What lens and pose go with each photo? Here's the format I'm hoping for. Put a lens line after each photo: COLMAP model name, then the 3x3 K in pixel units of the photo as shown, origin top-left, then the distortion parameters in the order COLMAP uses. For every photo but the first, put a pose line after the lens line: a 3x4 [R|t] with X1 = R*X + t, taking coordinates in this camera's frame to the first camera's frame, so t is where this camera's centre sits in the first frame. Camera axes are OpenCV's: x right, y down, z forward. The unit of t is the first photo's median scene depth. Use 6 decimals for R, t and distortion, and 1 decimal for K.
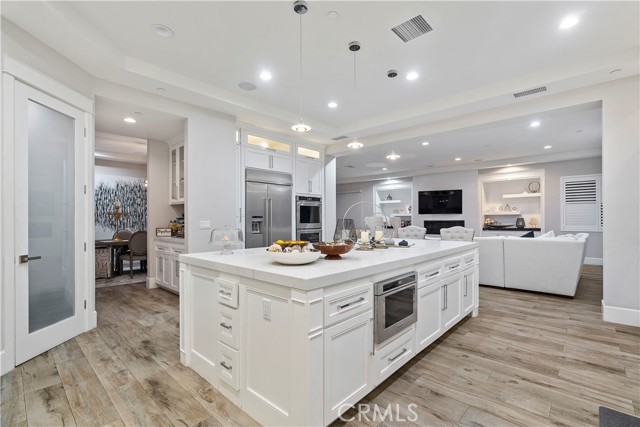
lens RADIAL K [[292.6, 0, 321.3], [0, 292.6, 216.7], [0, 0, 1]] dist [-0.002163, 0.000383]
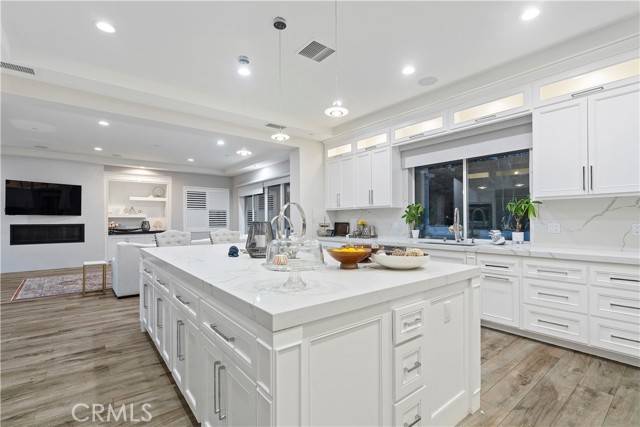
lens RADIAL K [[294.6, 0, 322.2], [0, 294.6, 220.6], [0, 0, 1]] dist [-0.001325, 0.000137]
pose [[0.153474, 0.003142, 0.988148, -0.332217], [-0.005695, 0.999981, -0.002295, 0.002395], [-0.988136, -0.005276, 0.153489, 0.337172]]
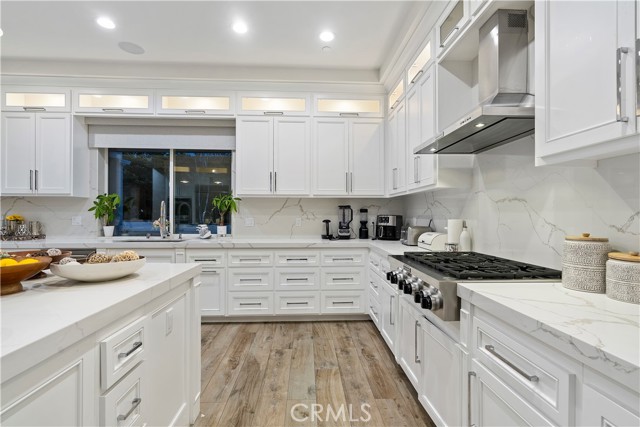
lens RADIAL K [[300.6, 0, 322.5], [0, 300.6, 214.0], [0, 0, 1]] dist [-0.006336, 0.000048]
pose [[-0.713957, 0.003299, 0.700182, -0.298907], [-0.006954, 0.999906, -0.011802, 0.002393], [-0.700156, -0.013295, -0.713867, 0.349610]]
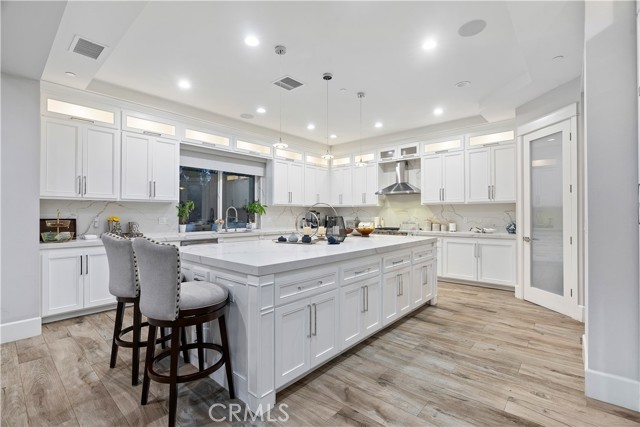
lens RADIAL K [[292.6, 0, 321.3], [0, 292.6, 216.7], [0, 0, 1]] dist [-0.002163, 0.000383]
pose [[-0.999628, 0.005830, -0.026628, 0.080066], [0.005945, 0.999973, -0.004242, 0.006175], [0.026602, -0.004399, -0.999636, 1.013059]]
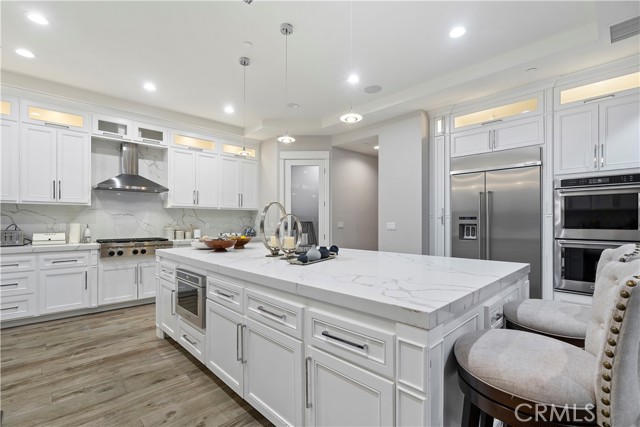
lens RADIAL K [[291.8, 0, 322.2], [0, 291.8, 222.6], [0, 0, 1]] dist [-0.001911, -0.000151]
pose [[-0.050532, 0.007836, -0.998692, 0.454707], [0.008518, 0.999936, 0.007414, 0.002195], [0.998686, -0.008132, -0.050595, 0.523051]]
